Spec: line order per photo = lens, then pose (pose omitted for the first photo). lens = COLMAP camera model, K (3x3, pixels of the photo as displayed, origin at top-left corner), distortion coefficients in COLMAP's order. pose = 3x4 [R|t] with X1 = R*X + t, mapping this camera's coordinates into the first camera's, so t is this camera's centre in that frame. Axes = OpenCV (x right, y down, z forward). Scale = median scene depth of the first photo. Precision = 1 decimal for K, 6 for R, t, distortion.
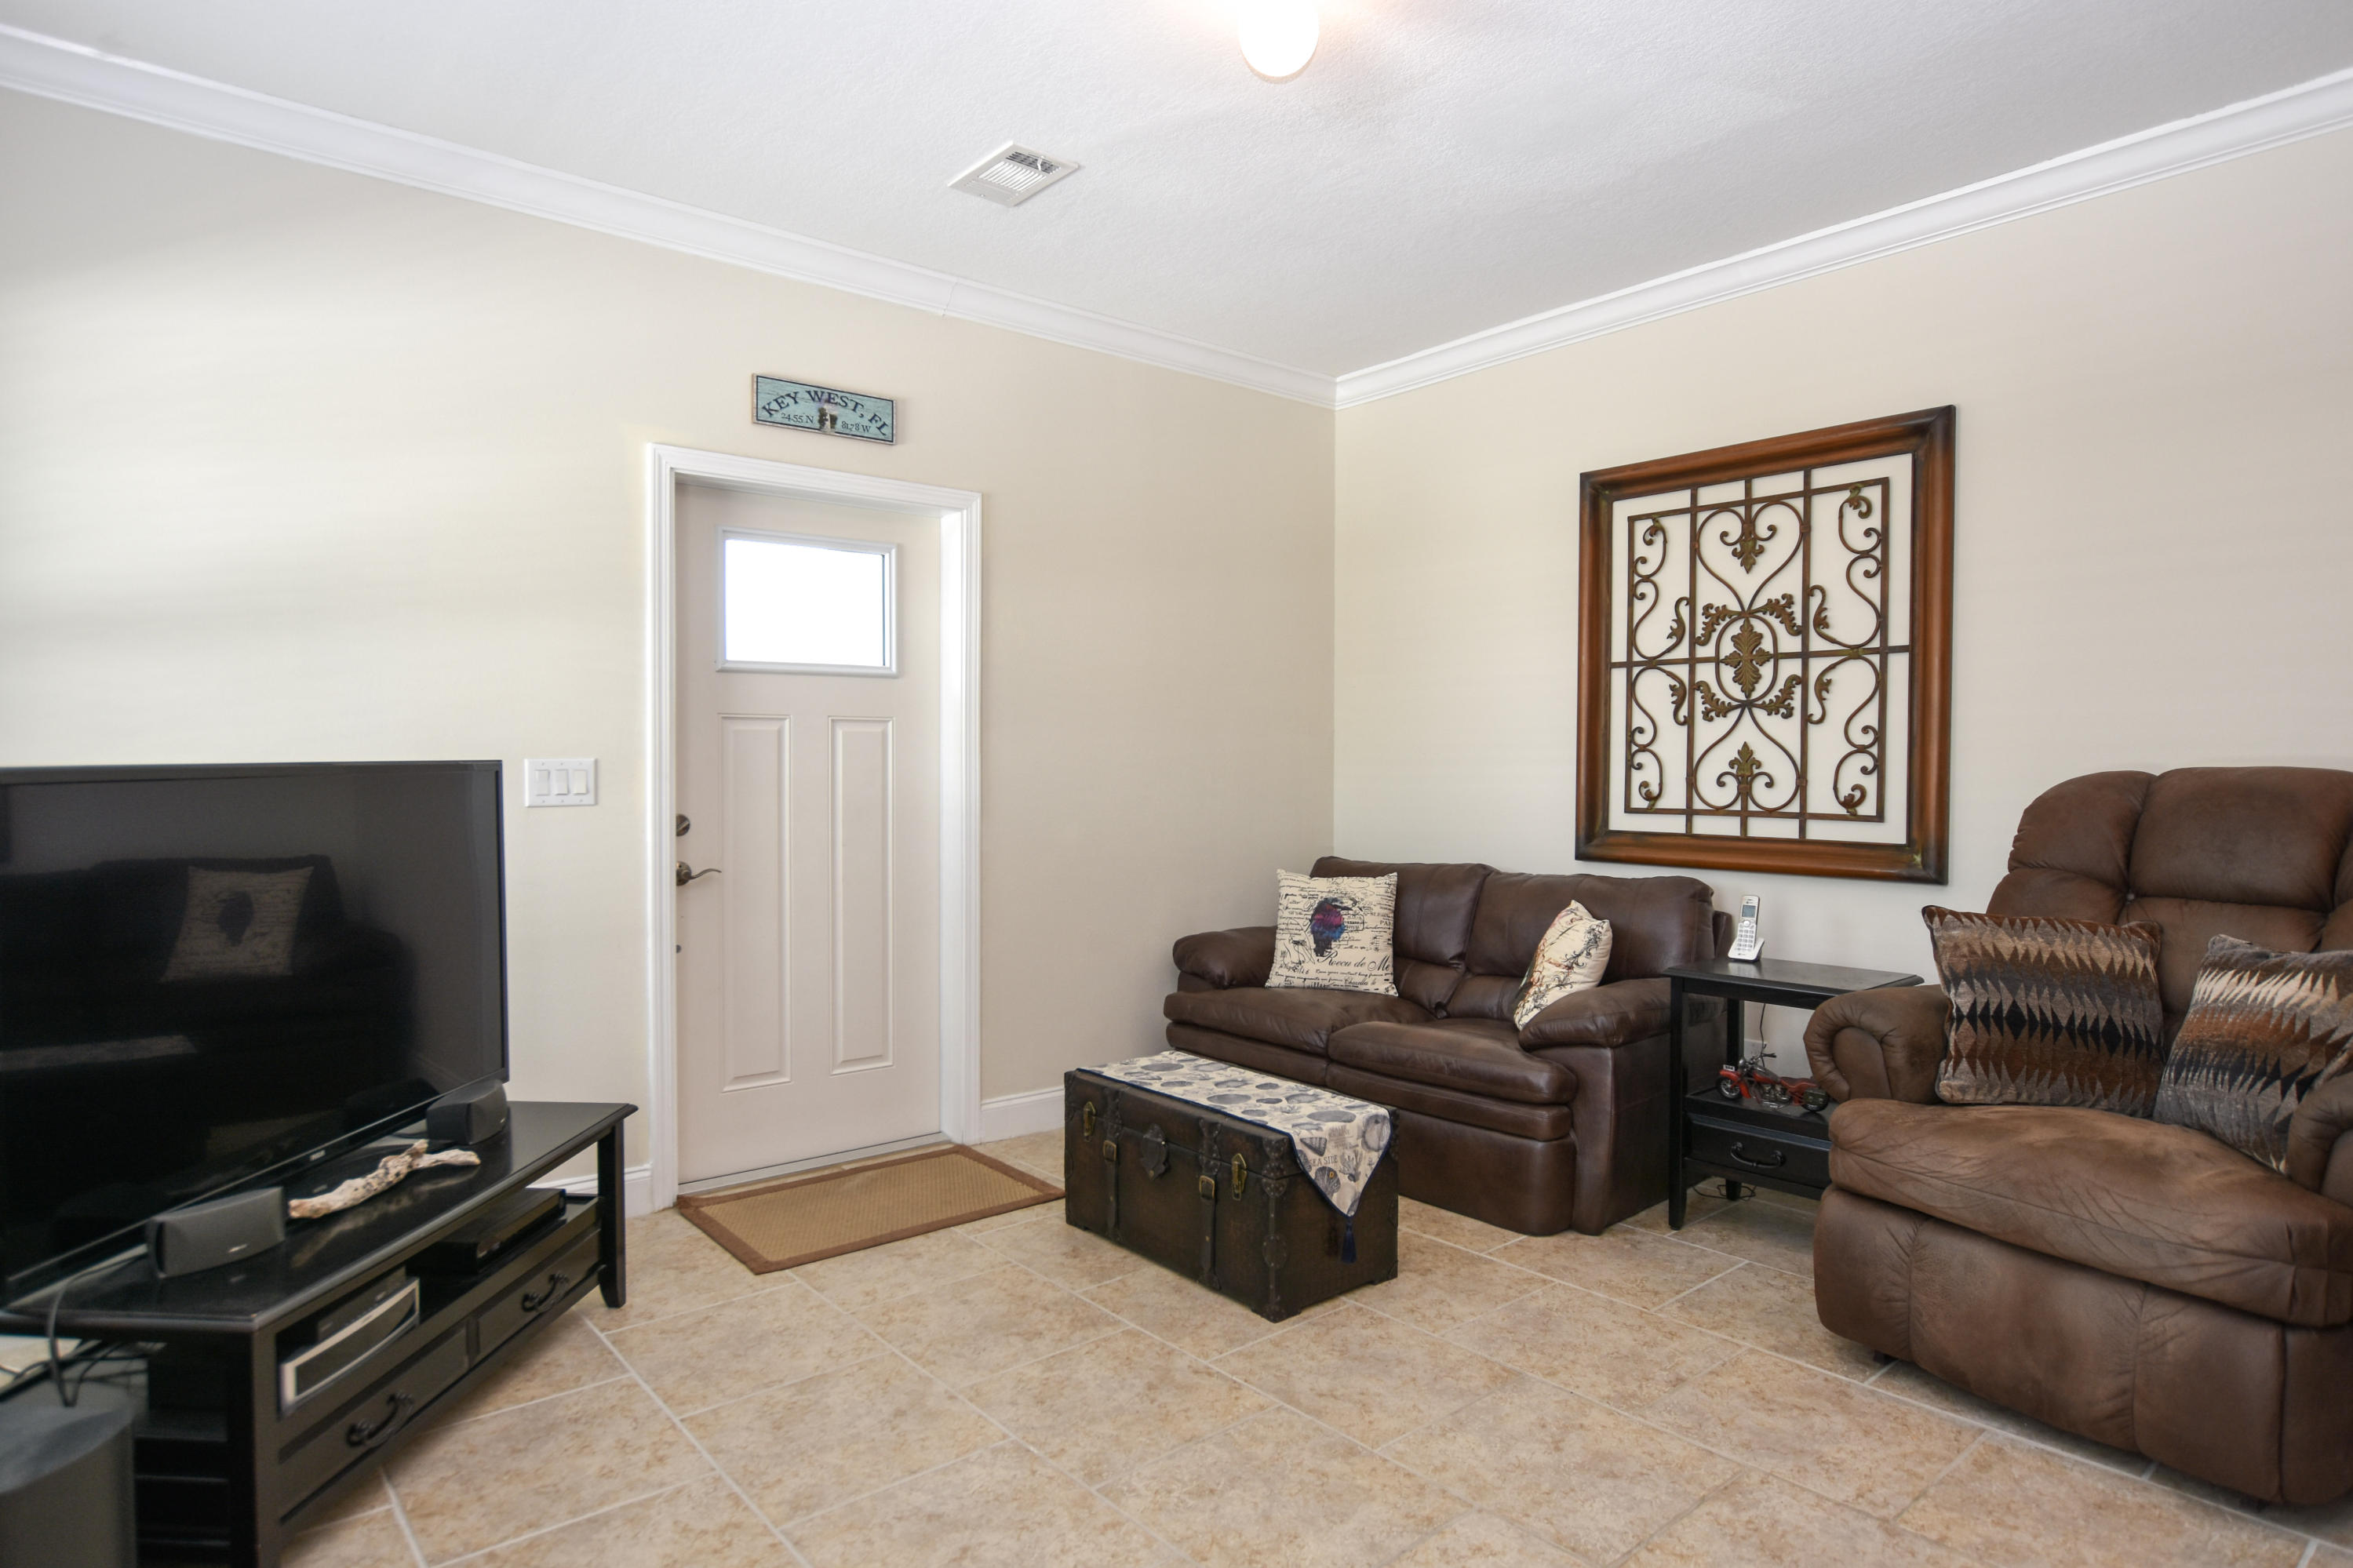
lens RADIAL K [[1303.7, 0, 1176.5], [0, 1303.7, 784.0], [0, 0, 1]] dist [-0.017992, 0.000550]
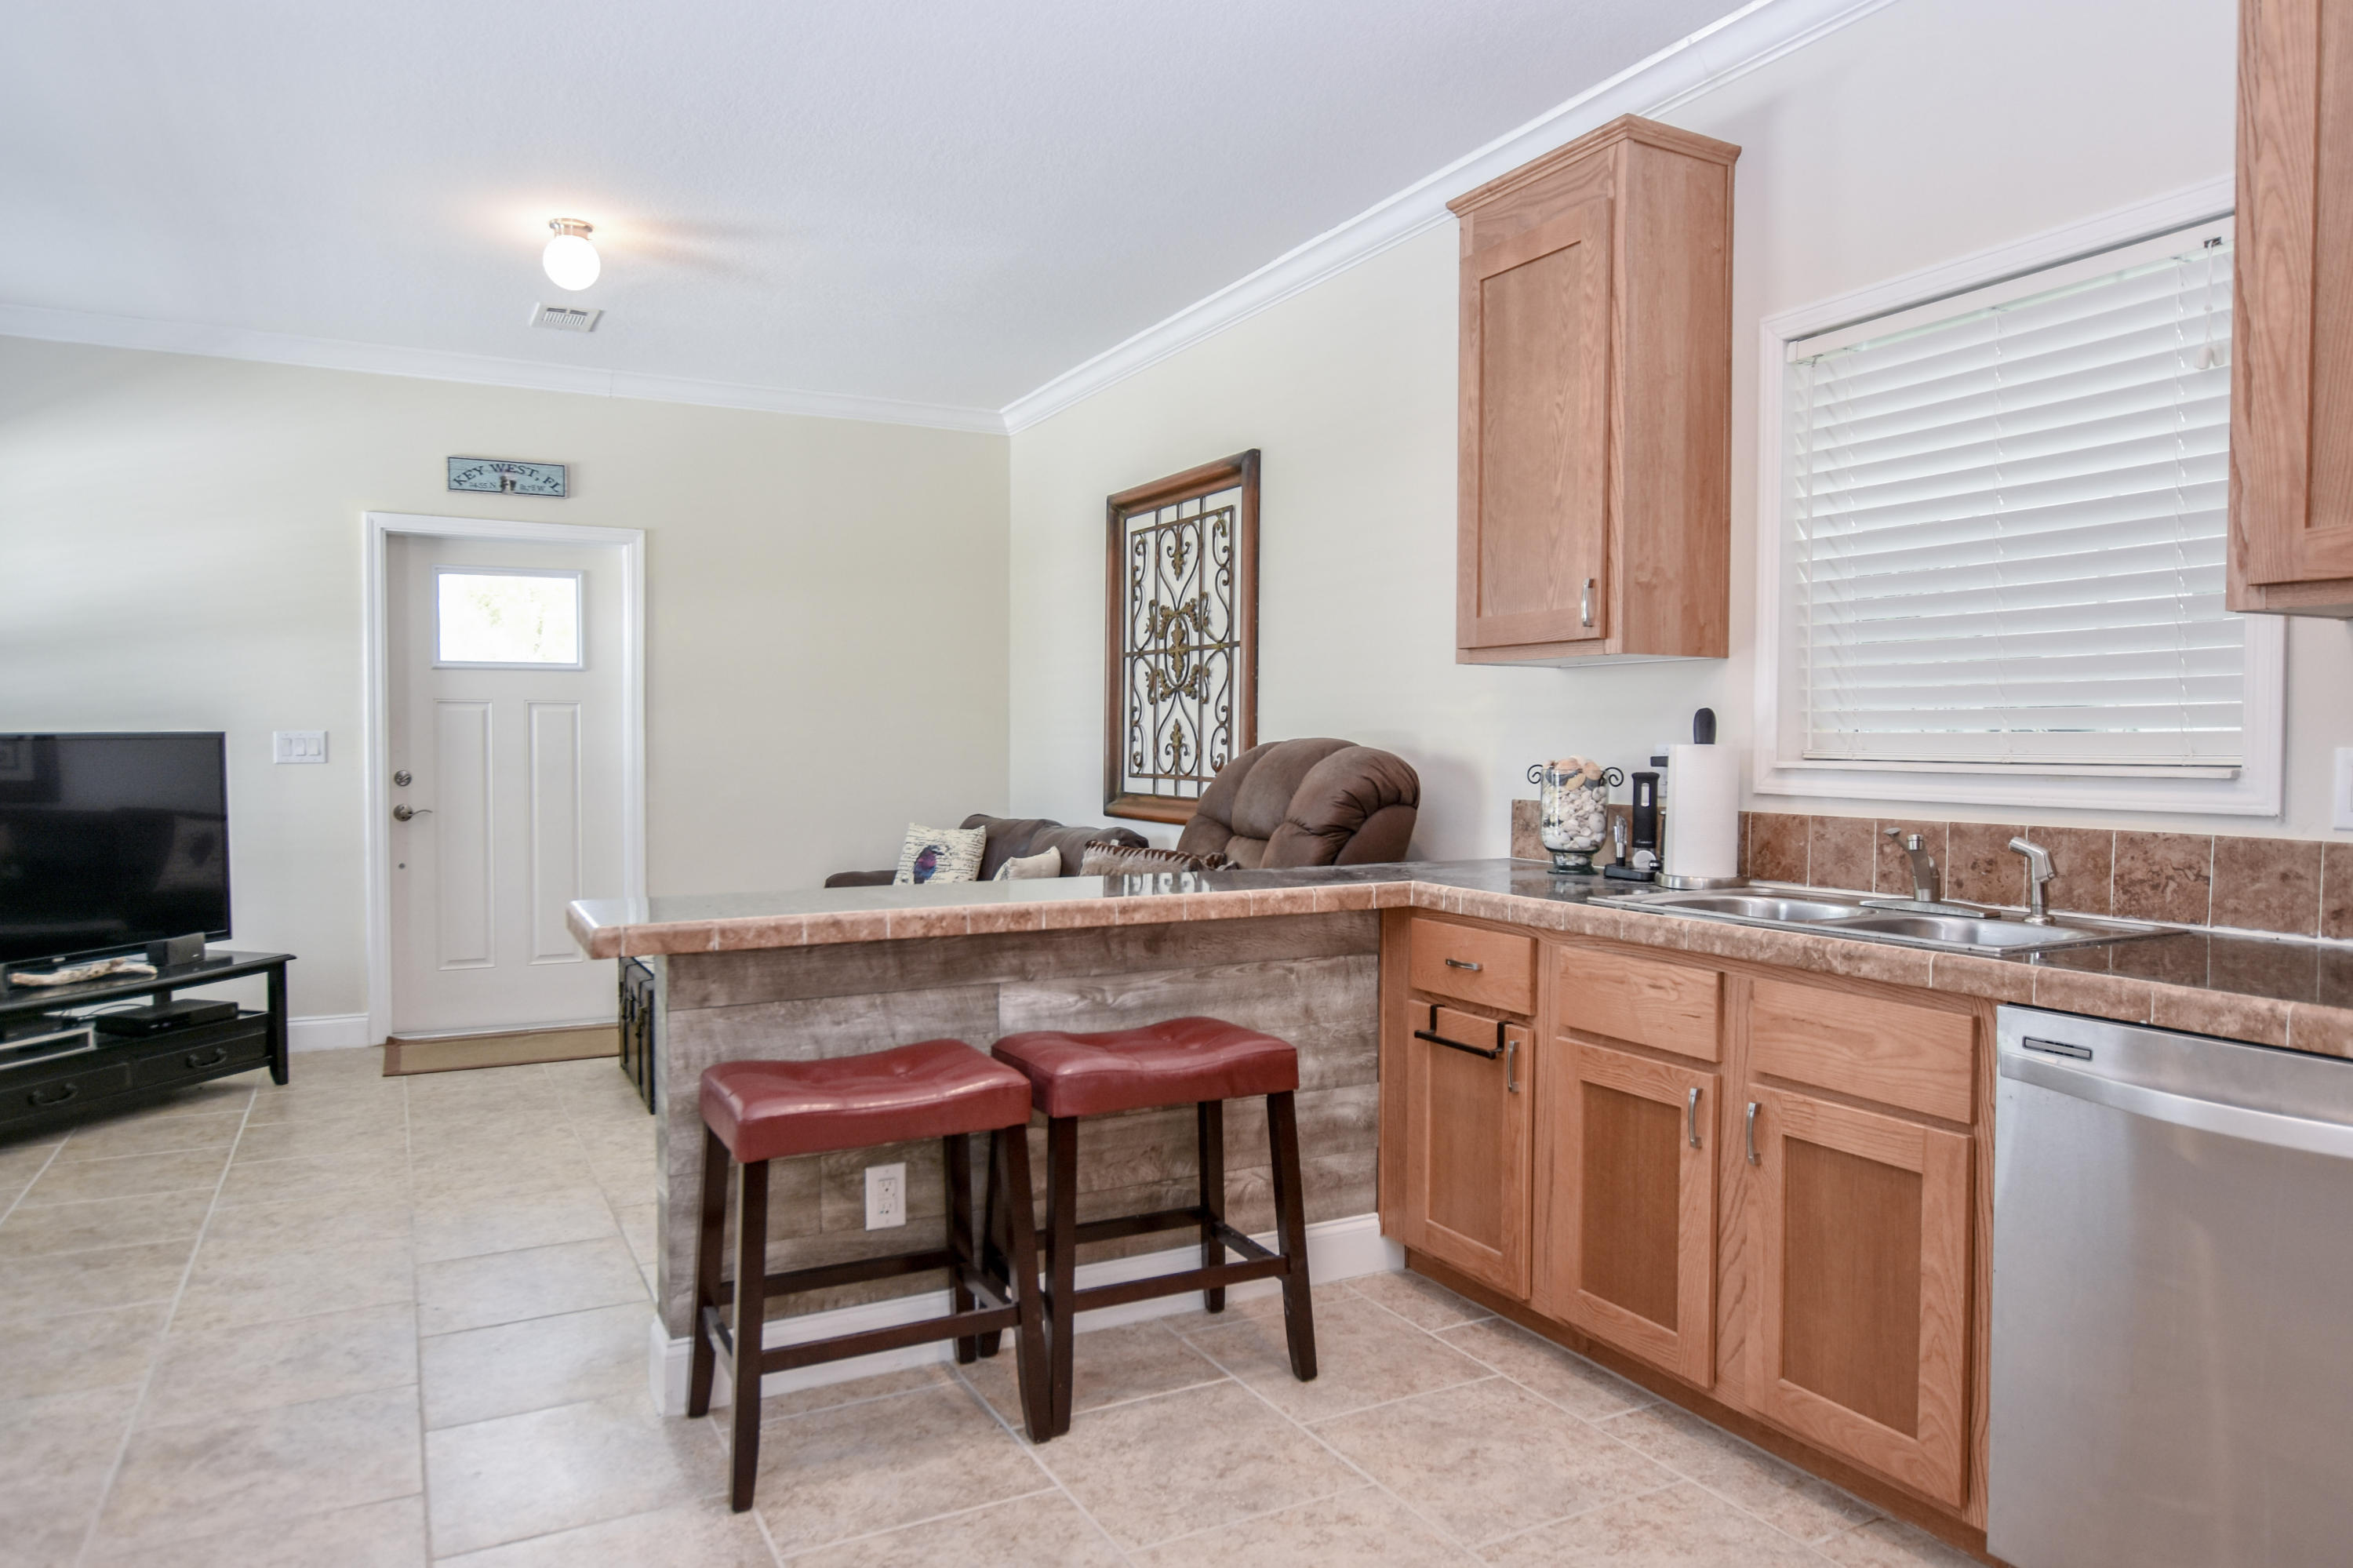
lens RADIAL K [[1498.4, 0, 1176.5], [0, 1498.4, 784.0], [0, 0, 1]] dist [0.000314, 0.000854]
pose [[0.975710, 0.008194, -0.218914, 0.764819], [-0.005328, 0.999892, 0.013681, 0.010210], [0.219002, -0.012182, 0.975648, -0.388736]]
